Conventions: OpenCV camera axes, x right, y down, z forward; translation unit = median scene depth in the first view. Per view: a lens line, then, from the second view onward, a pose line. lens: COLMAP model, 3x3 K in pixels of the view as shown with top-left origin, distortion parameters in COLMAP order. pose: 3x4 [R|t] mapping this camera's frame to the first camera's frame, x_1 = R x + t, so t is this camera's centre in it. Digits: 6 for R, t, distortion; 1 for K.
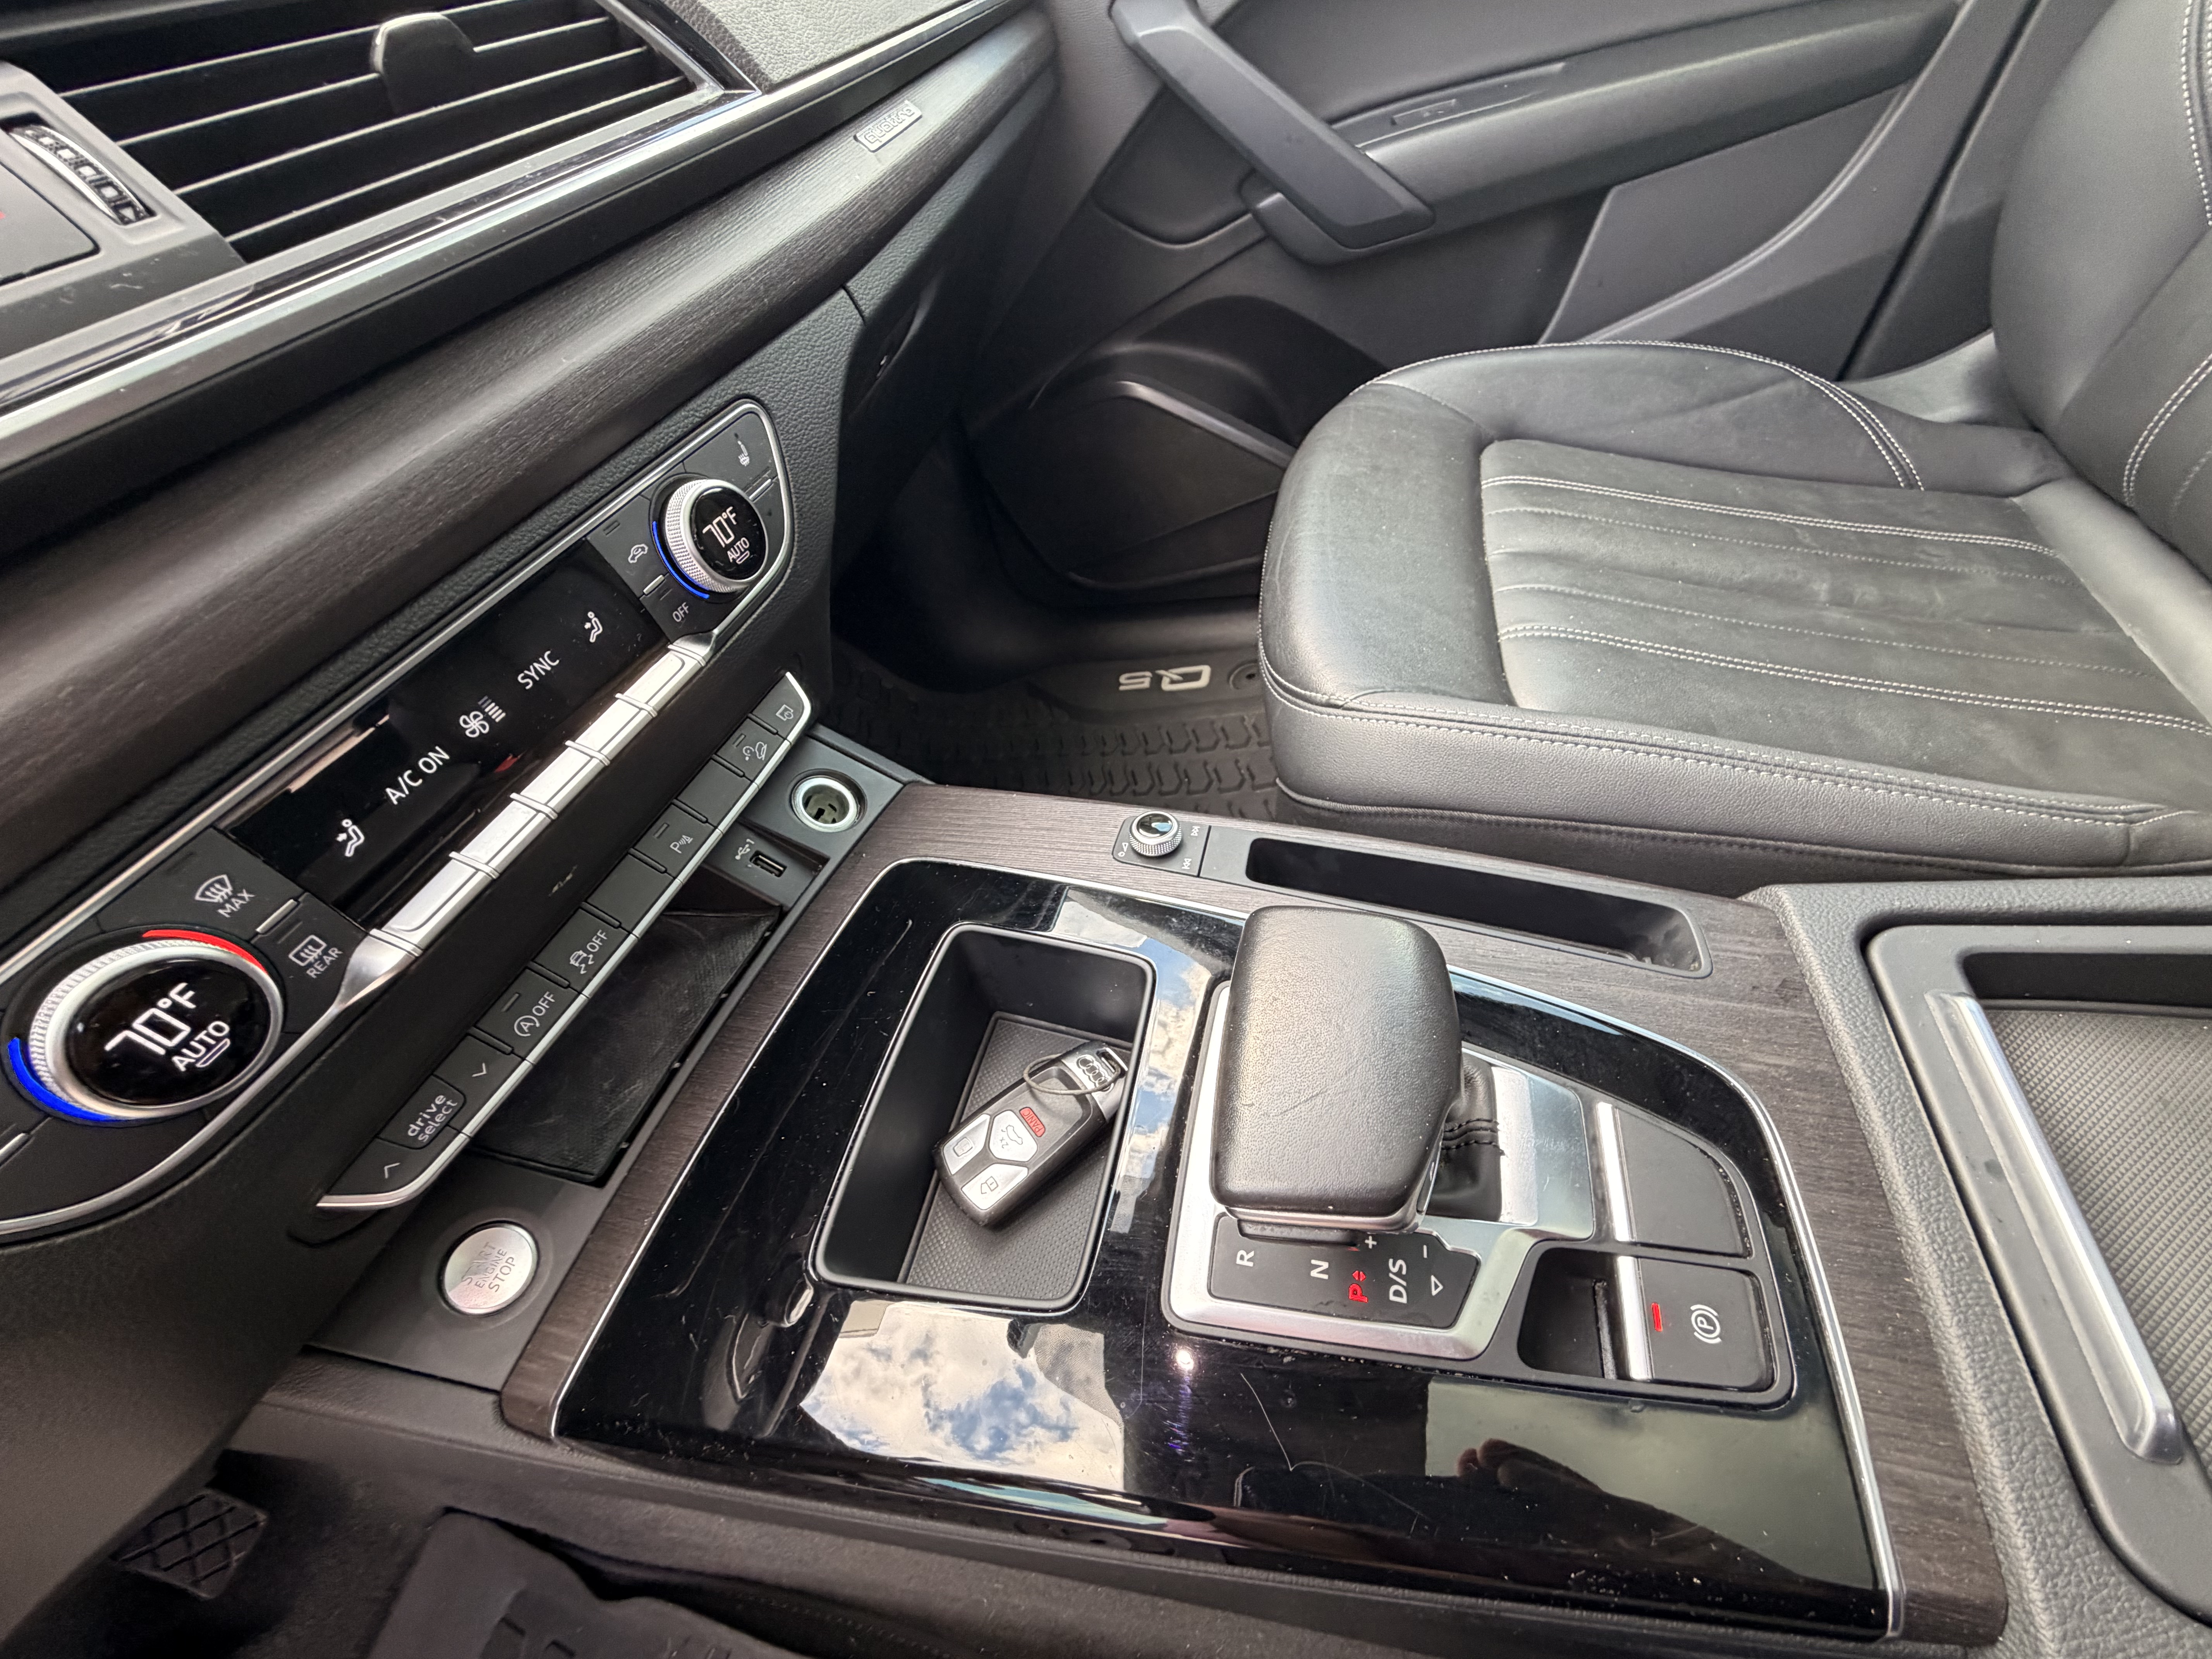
lens RADIAL K [[878.2, 0, 1102.2], [0, 878.2, 825.5], [0, 0, 1]] dist [-0.000678, -0.001087]
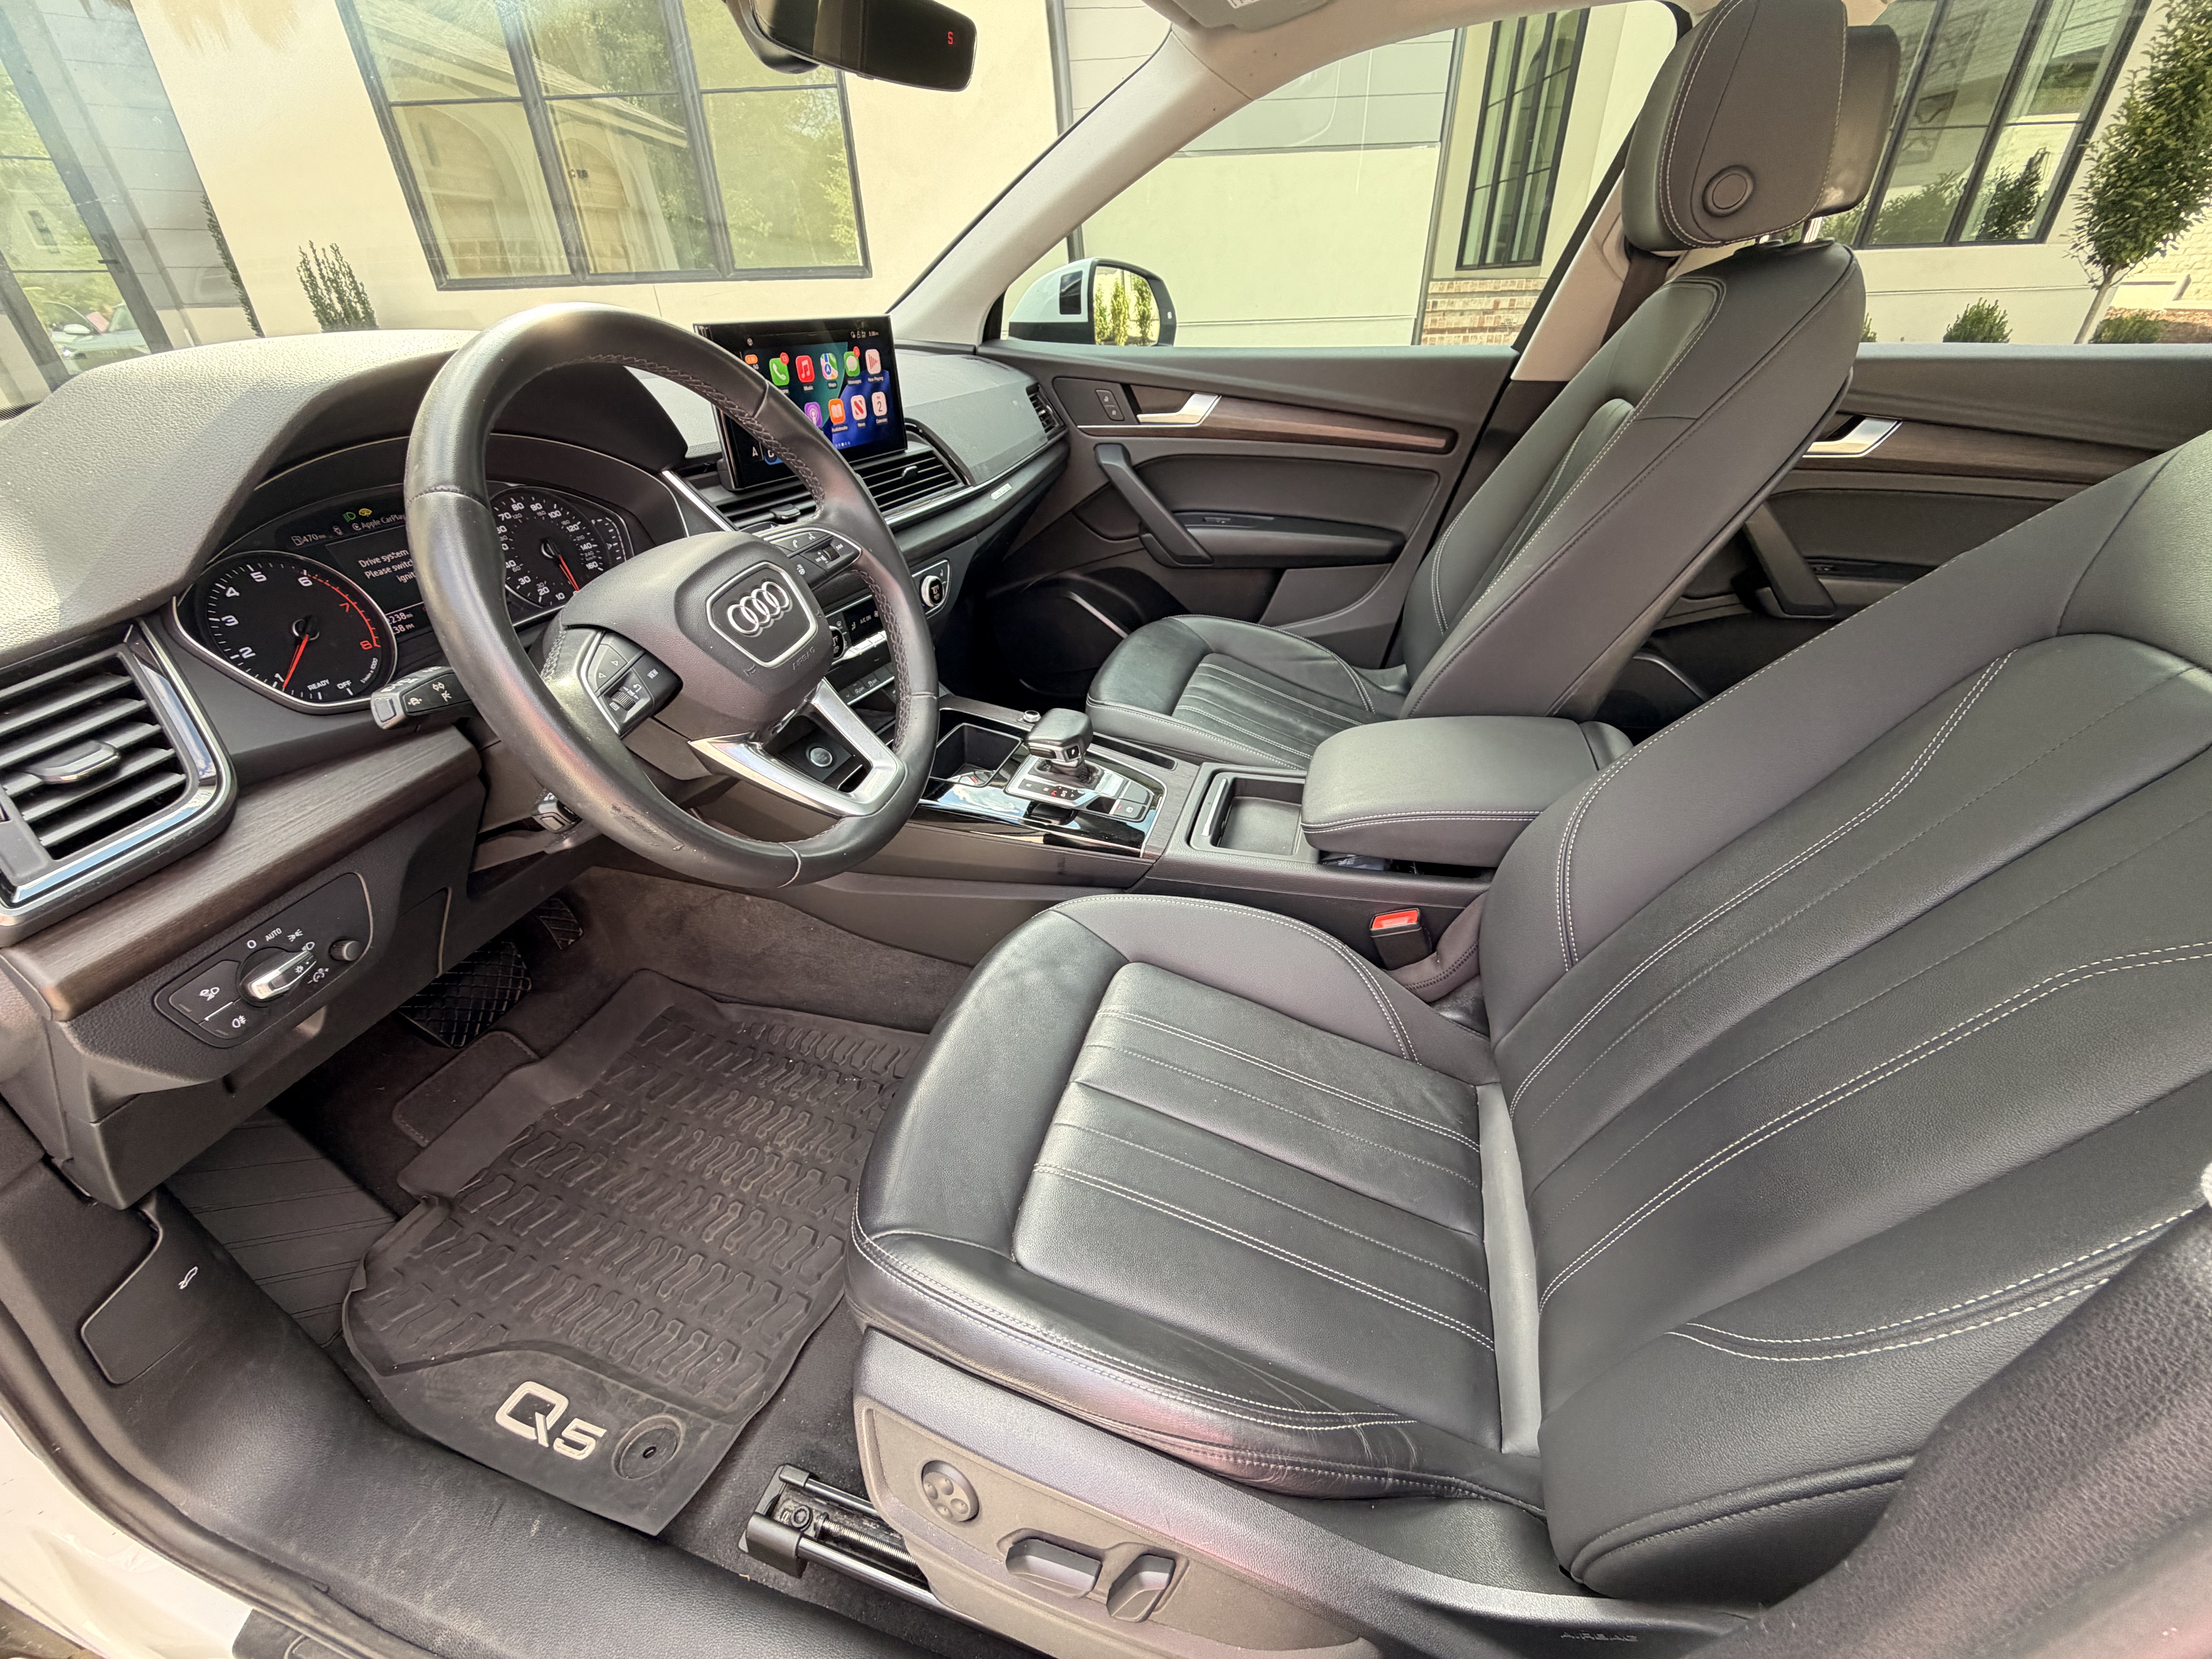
lens RADIAL K [[878.2, 0, 1113.7], [0, 878.2, 829.9], [0, 0, 1]] dist [-0.000678, -0.001087]
pose [[0.967578, 0.237879, 0.084886, 0.100512], [-0.213926, 0.950527, -0.225241, 0.595725], [-0.134267, 0.199779, 0.970598, -1.143210]]
